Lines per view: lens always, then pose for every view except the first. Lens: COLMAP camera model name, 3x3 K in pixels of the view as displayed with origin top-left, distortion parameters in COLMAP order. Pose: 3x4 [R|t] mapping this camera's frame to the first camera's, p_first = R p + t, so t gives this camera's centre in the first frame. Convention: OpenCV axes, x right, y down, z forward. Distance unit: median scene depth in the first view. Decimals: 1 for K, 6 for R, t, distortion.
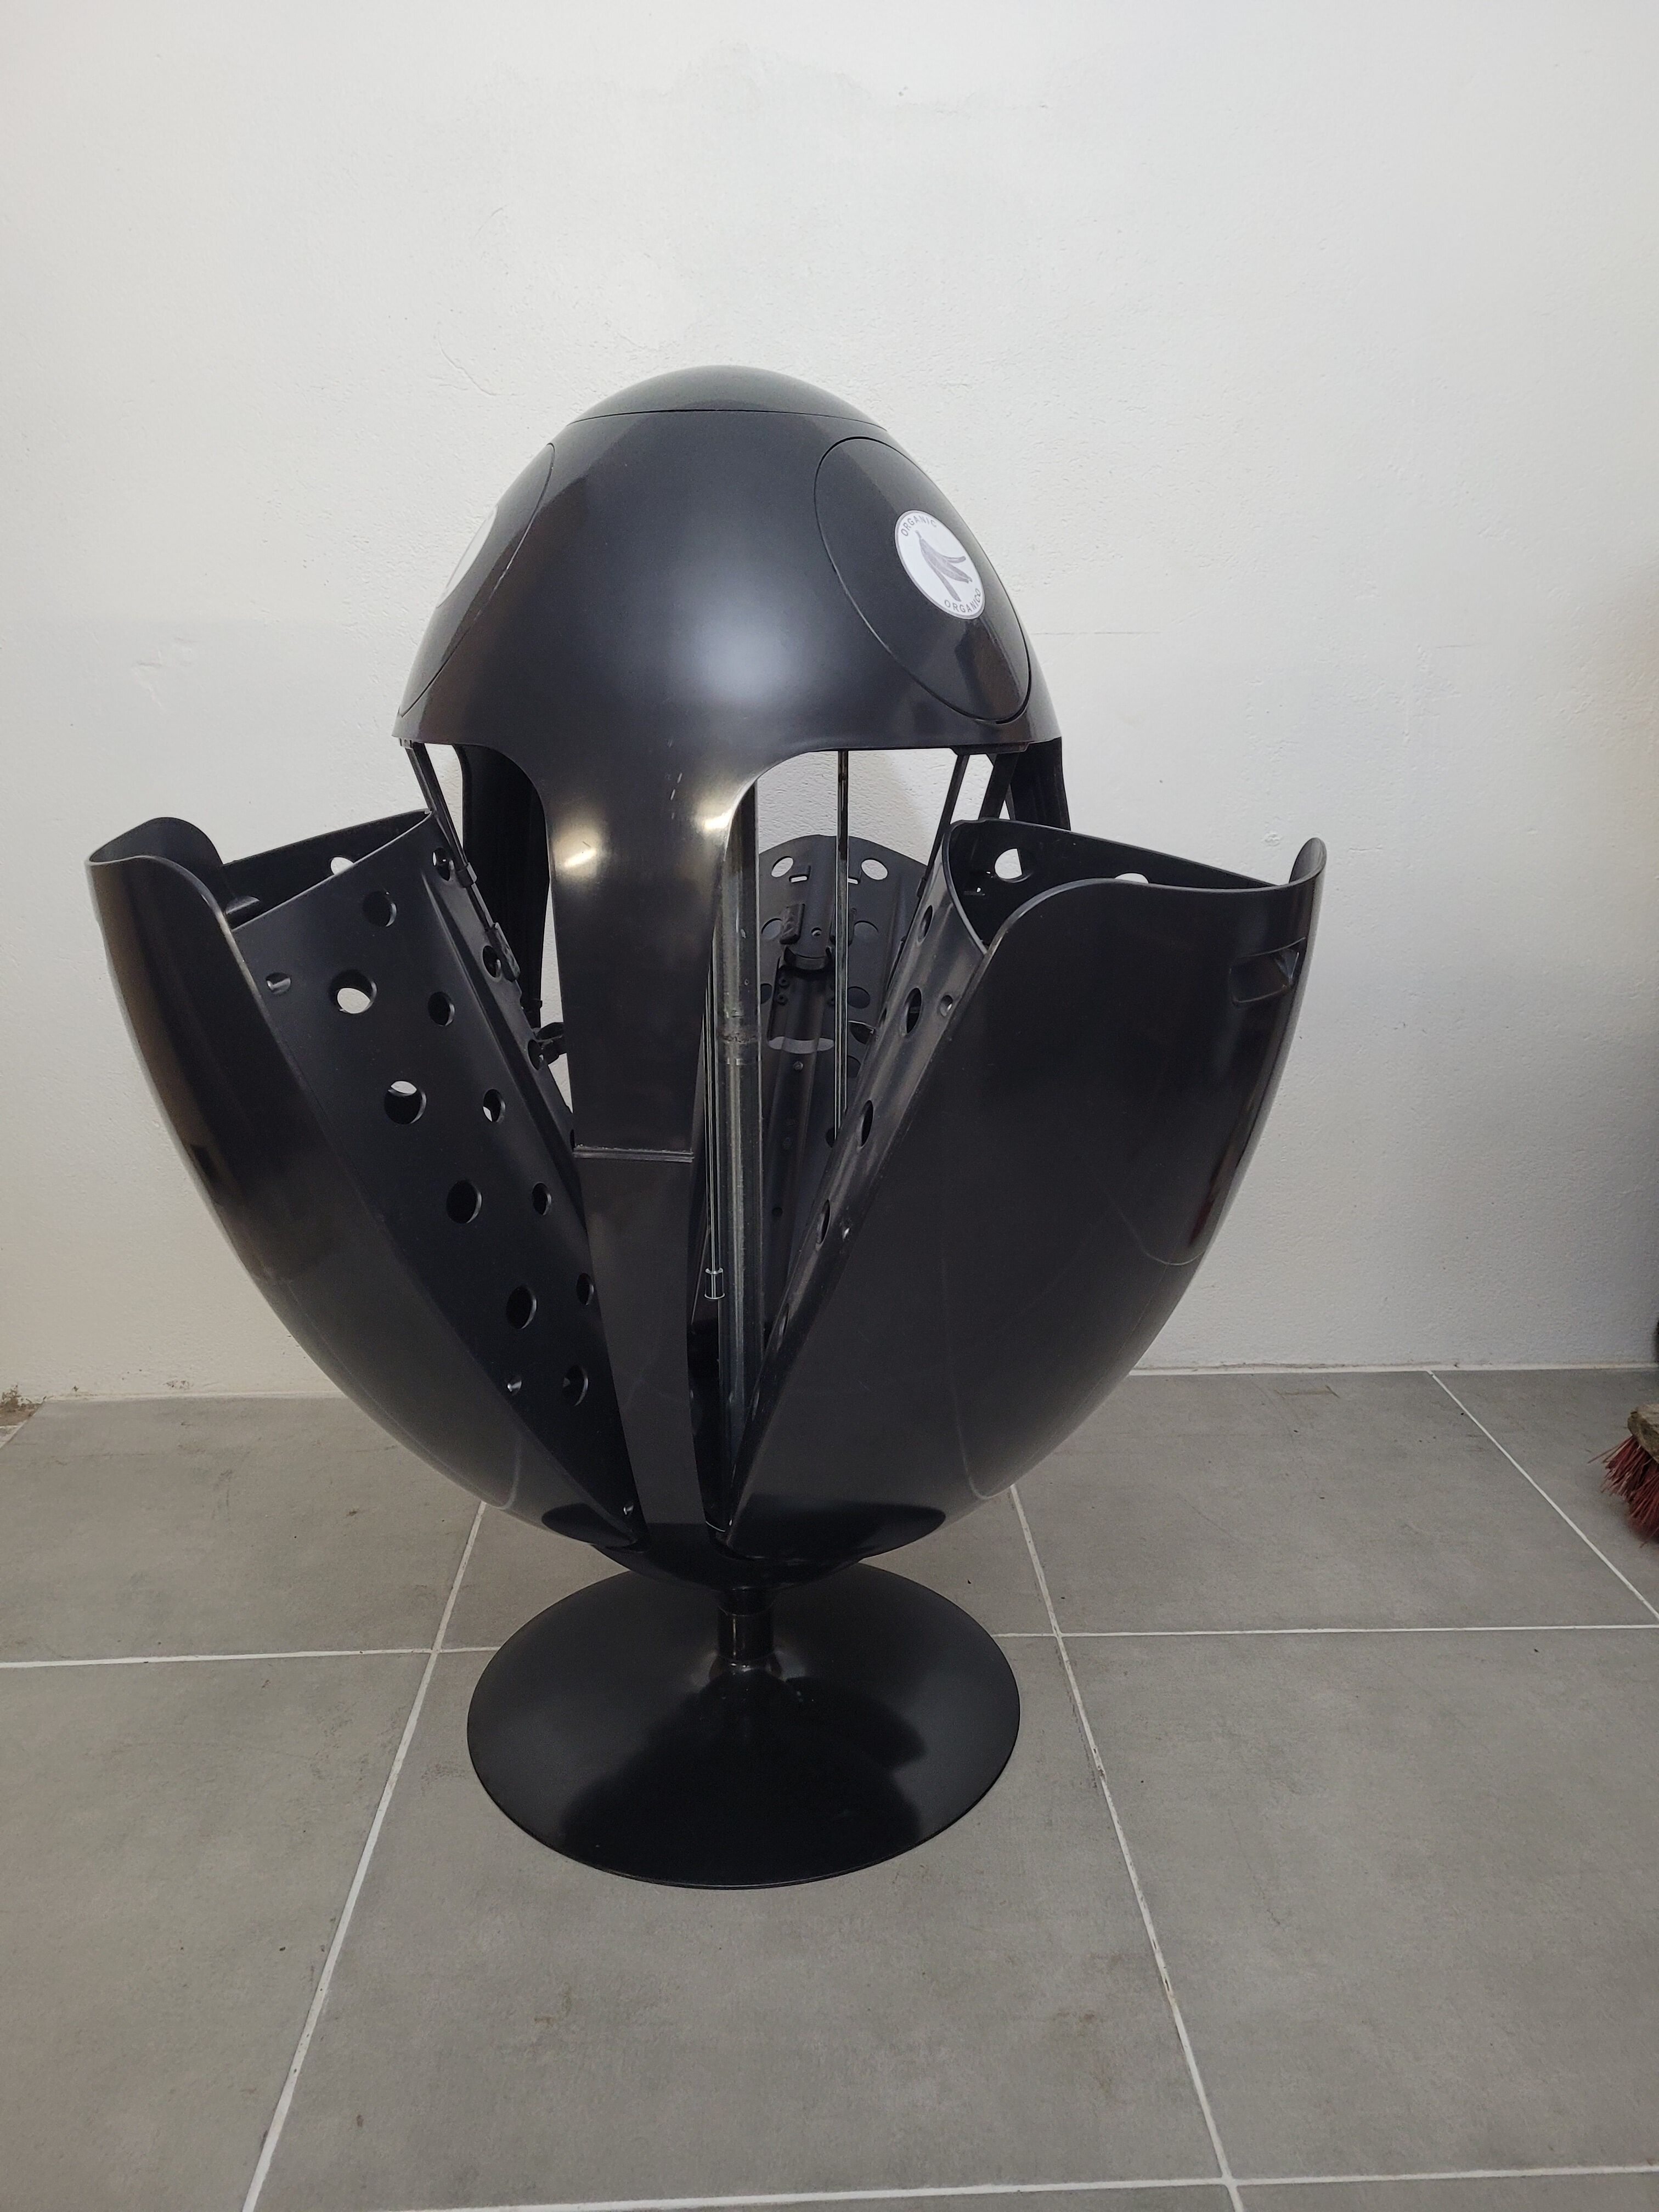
lens RADIAL K [[1721.4, 0, 831.8], [0, 1721.4, 1088.8], [0, 0, 1]] dist [0.041832, -0.013529]
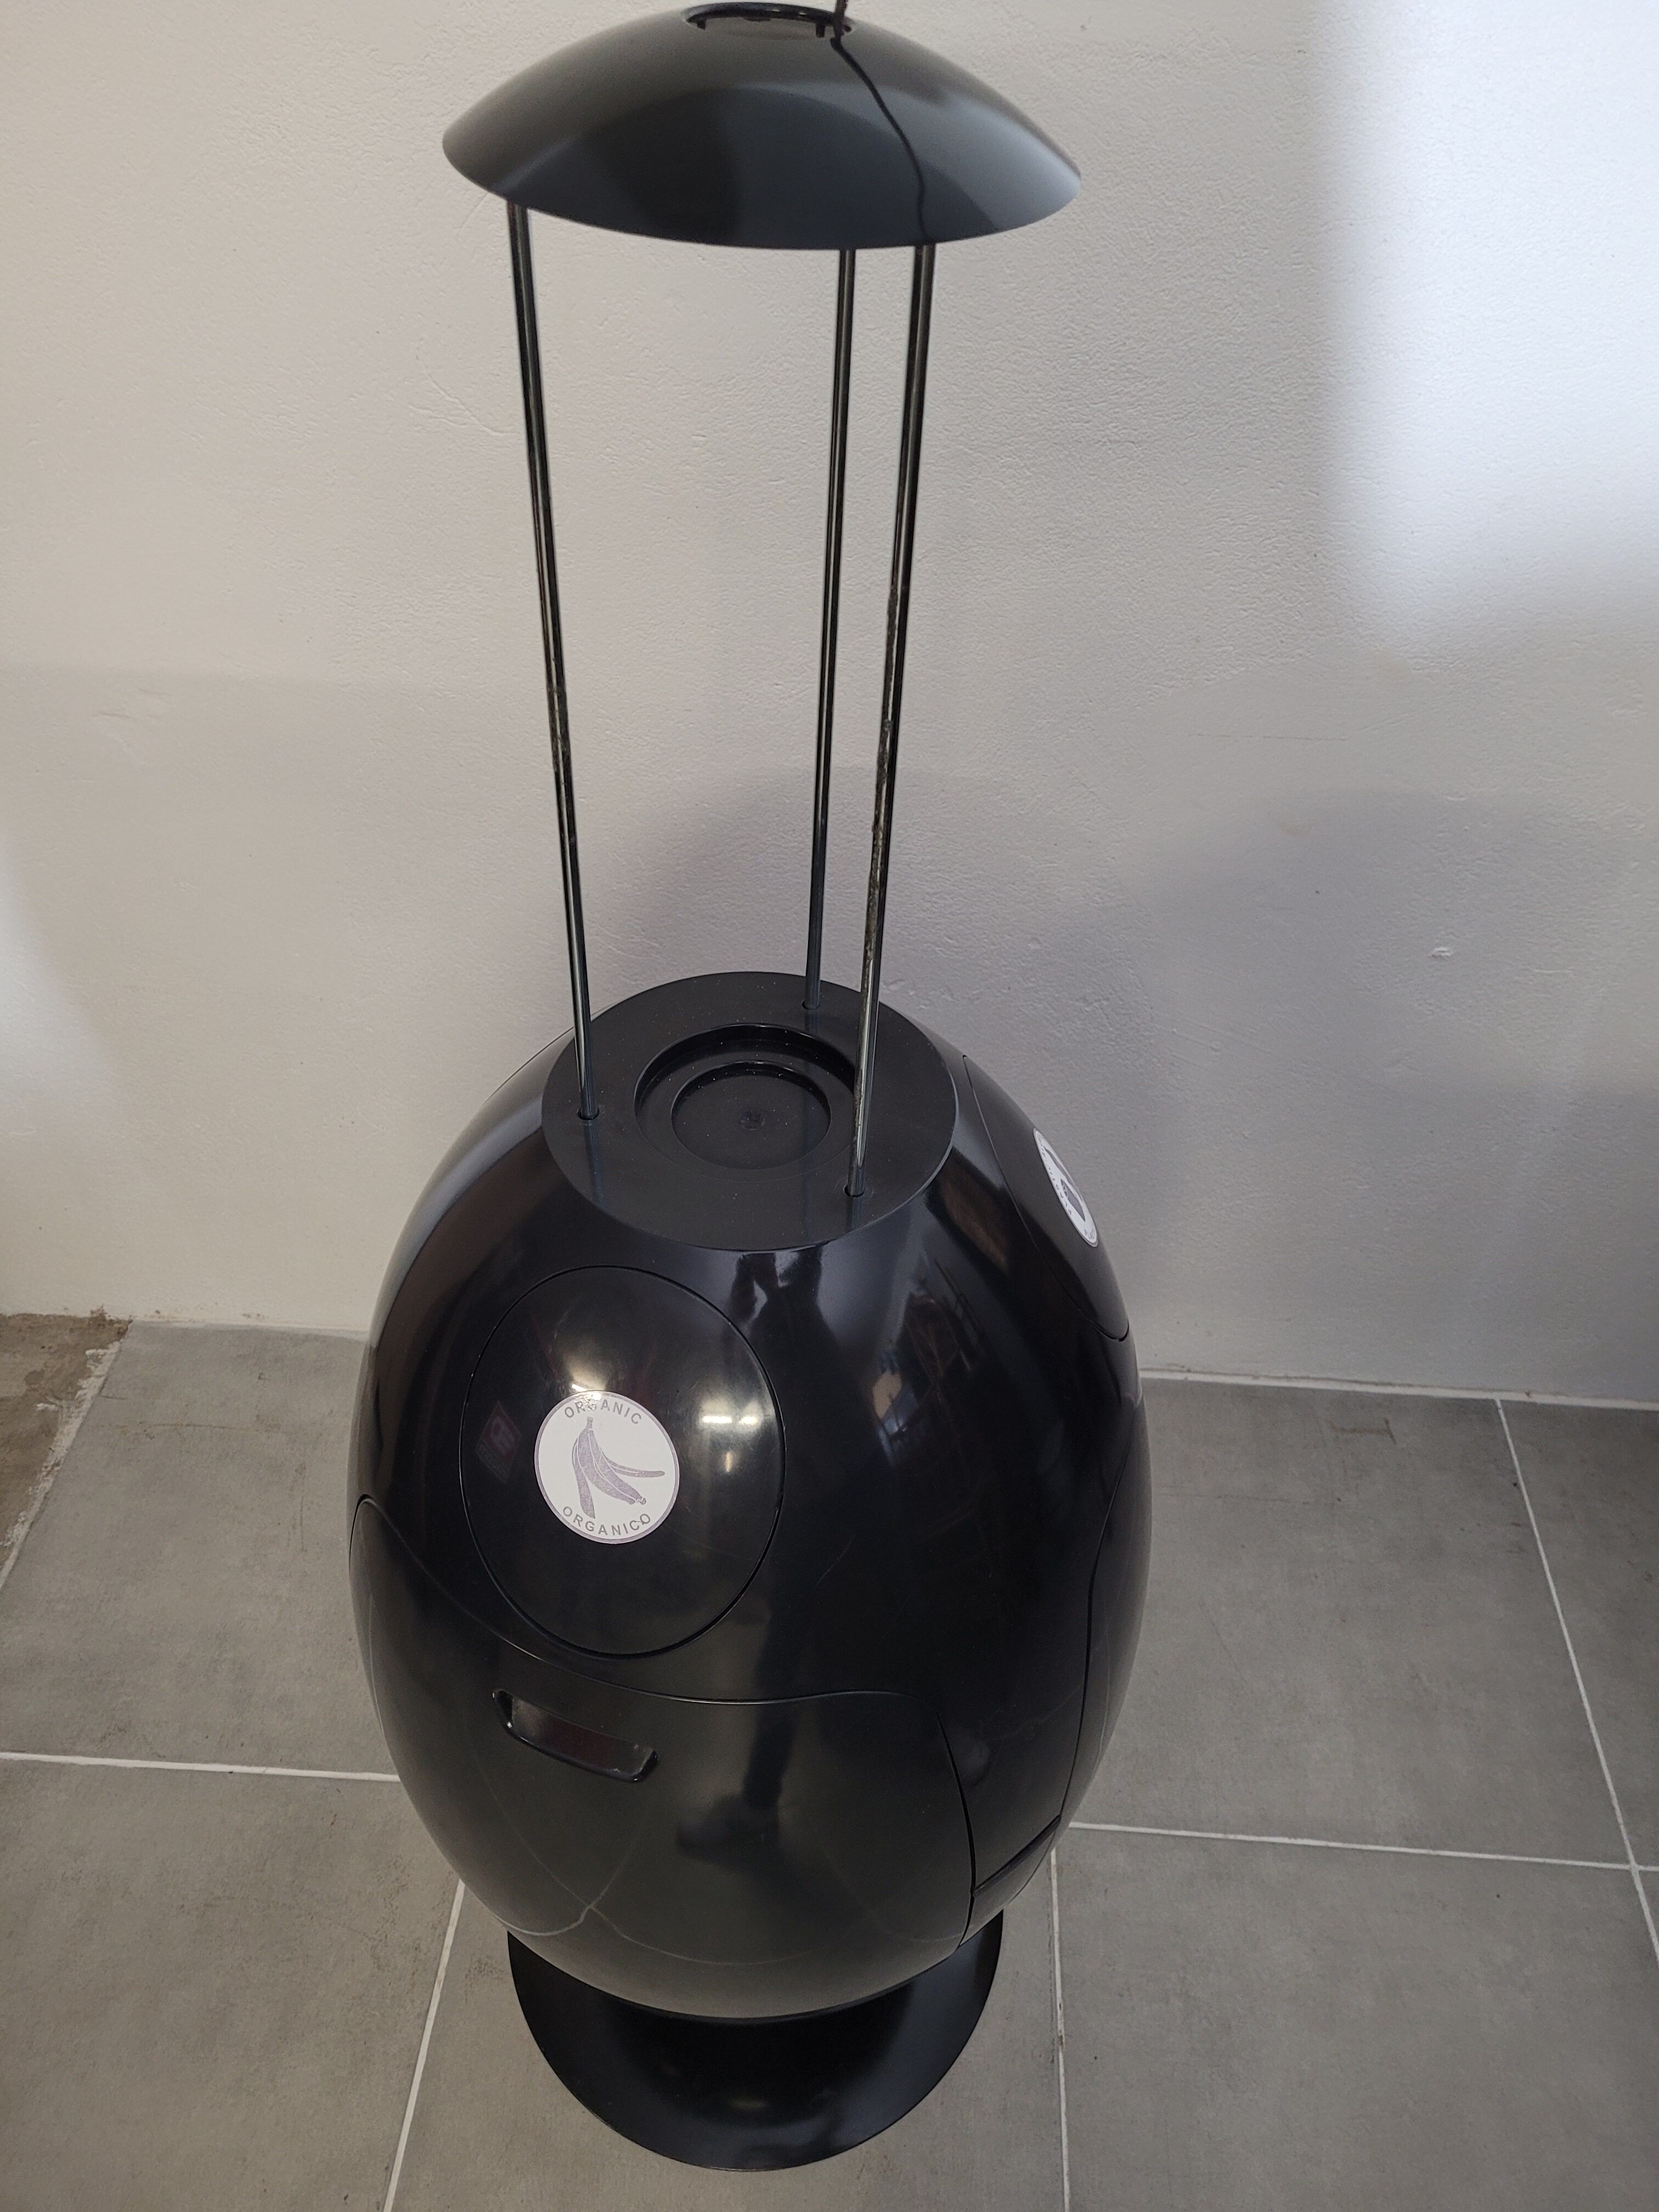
lens RADIAL K [[1721.4, 0, 831.3], [0, 1721.4, 1101.7], [0, 0, 1]] dist [0.041832, -0.013529]
pose [[0.994425, 0.085269, -0.062028, 0.021928], [-0.045720, 0.878767, 0.475056, -0.560740], [0.095016, -0.469572, 0.877767, 0.238129]]
